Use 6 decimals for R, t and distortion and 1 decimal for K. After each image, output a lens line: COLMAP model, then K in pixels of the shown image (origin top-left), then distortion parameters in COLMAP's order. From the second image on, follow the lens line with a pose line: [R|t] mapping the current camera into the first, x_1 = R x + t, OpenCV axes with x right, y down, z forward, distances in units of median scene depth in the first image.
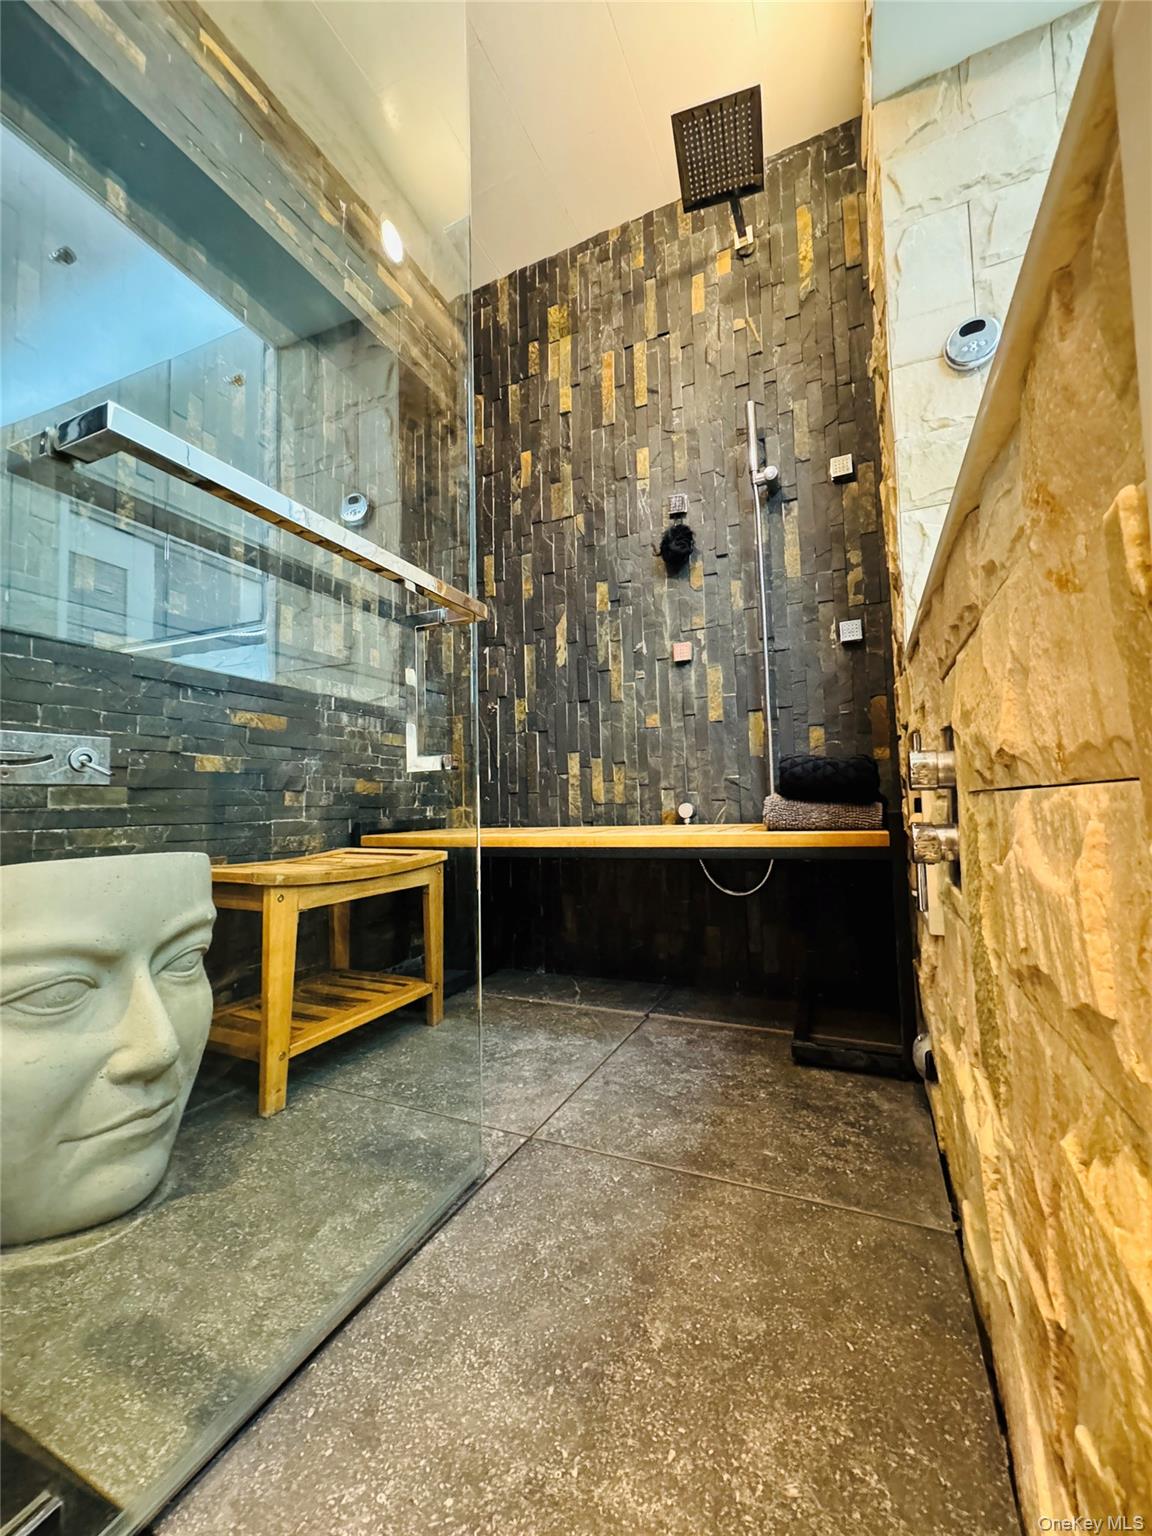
lens RADIAL K [[610.0, 0, 576.4], [0, 610.0, 764.2], [0, 0, 1]] dist [-0.003542, 0.000737]
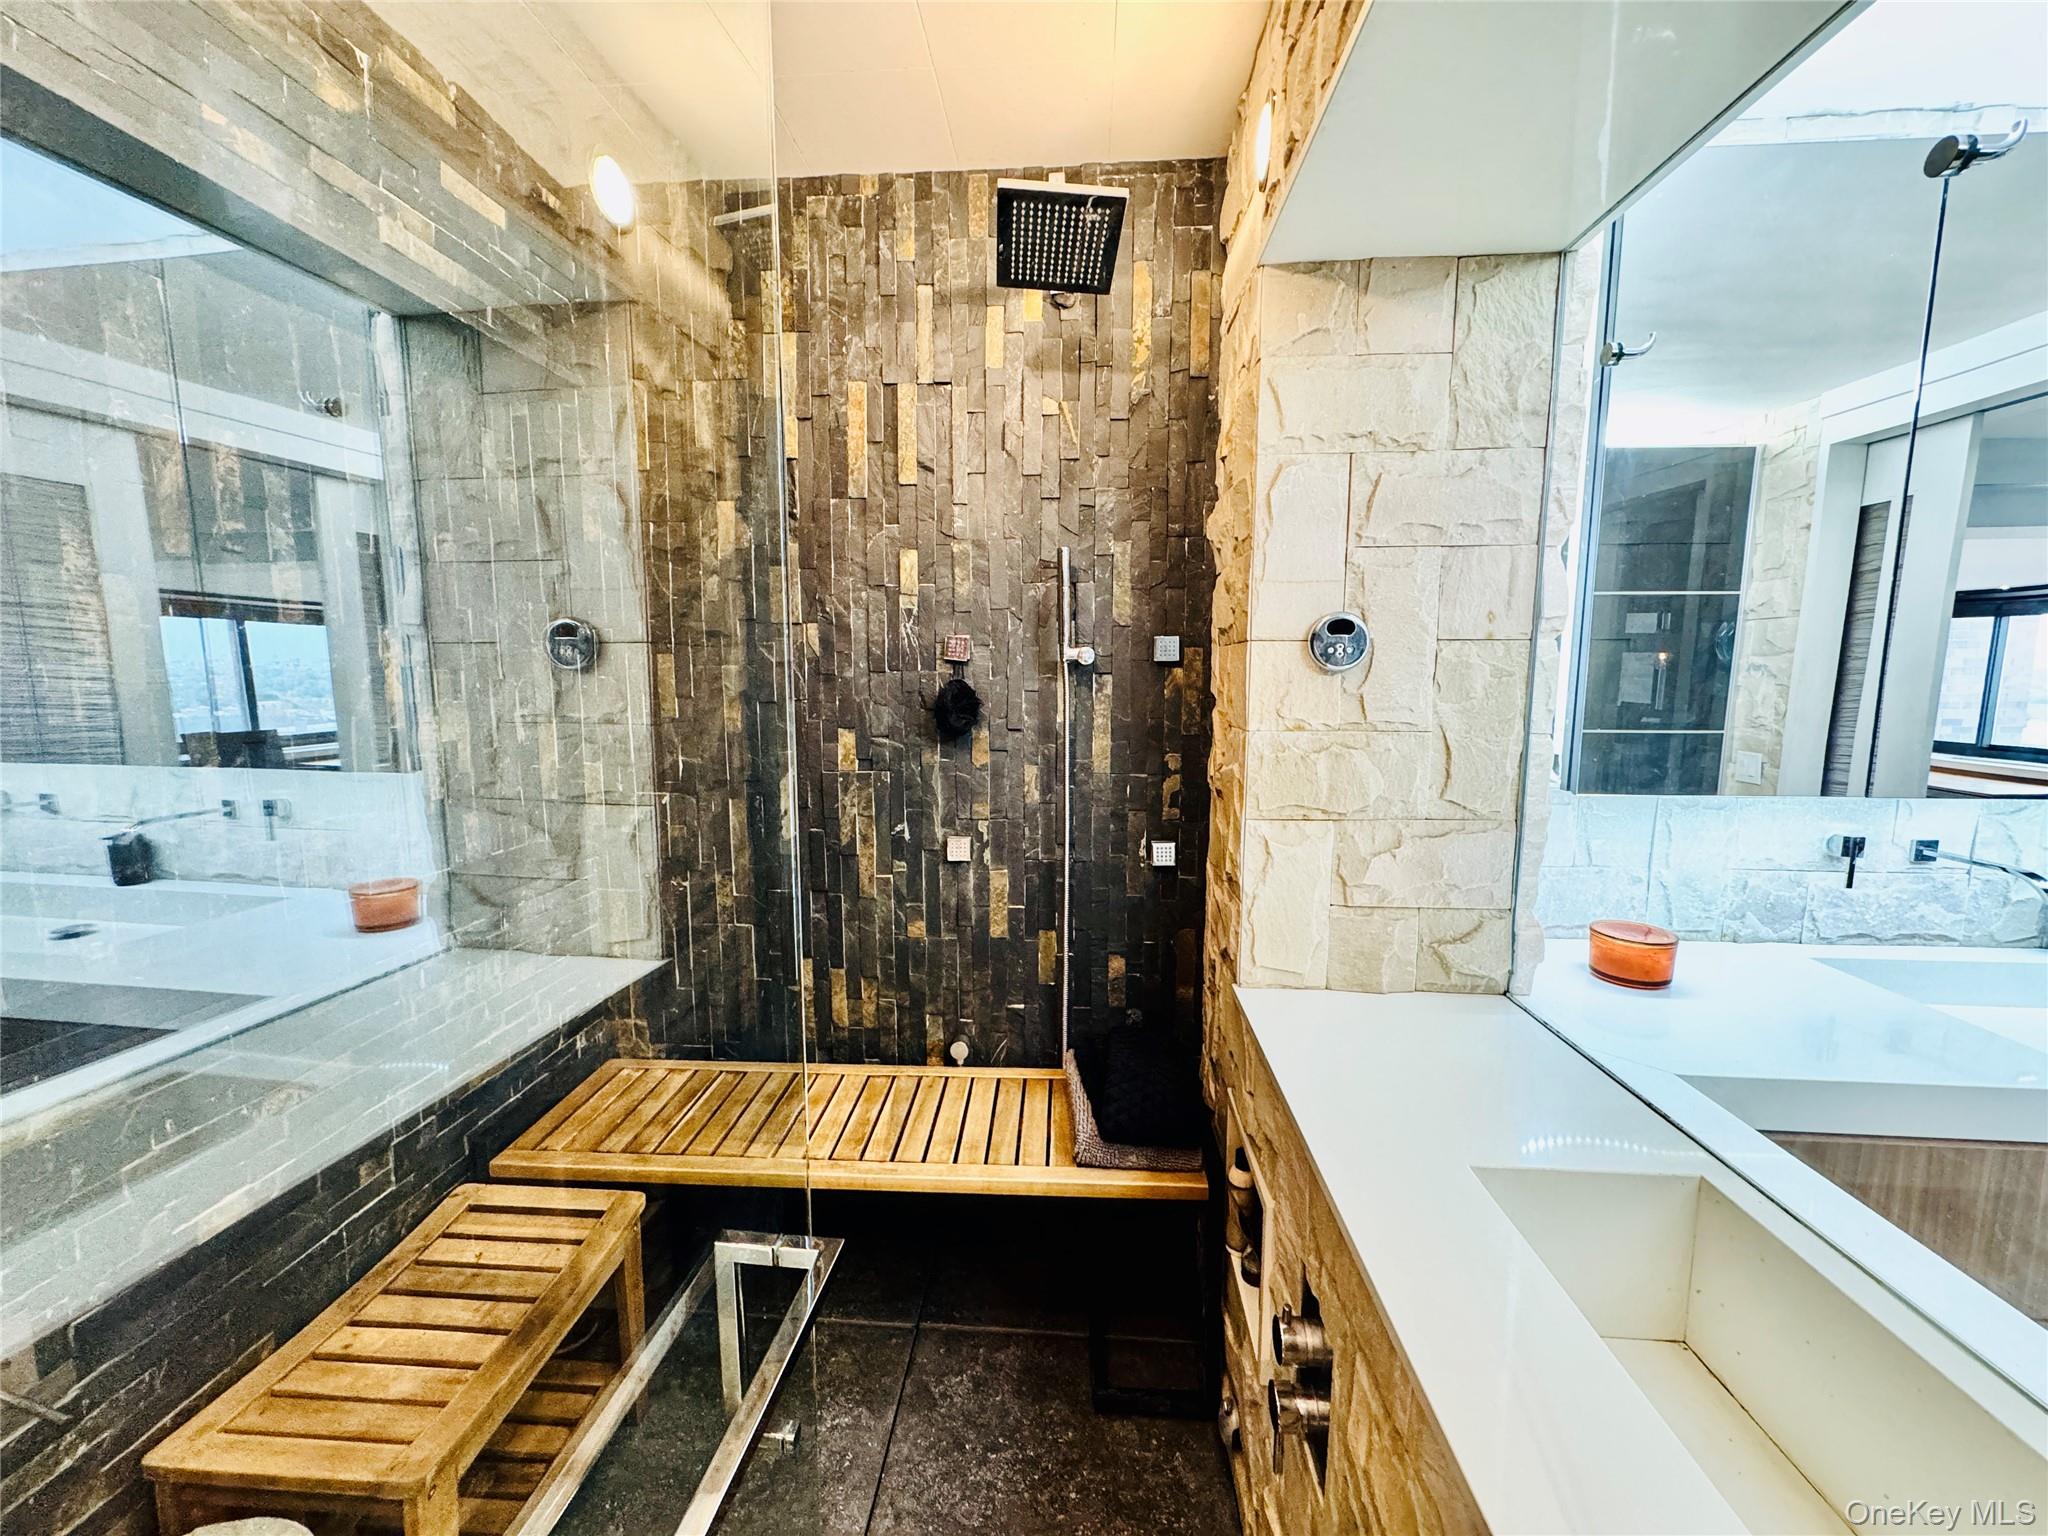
lens RADIAL K [[813.3, 0, 1020.6], [0, 813.3, 758.5], [0, 0, 1]] dist [-0.003542, 0.000737]
pose [[0.934850, -0.017933, 0.354589, -0.112657], [-0.043709, 0.985313, 0.165068, -0.465085], [-0.352341, -0.169813, 0.920337, 0.056123]]
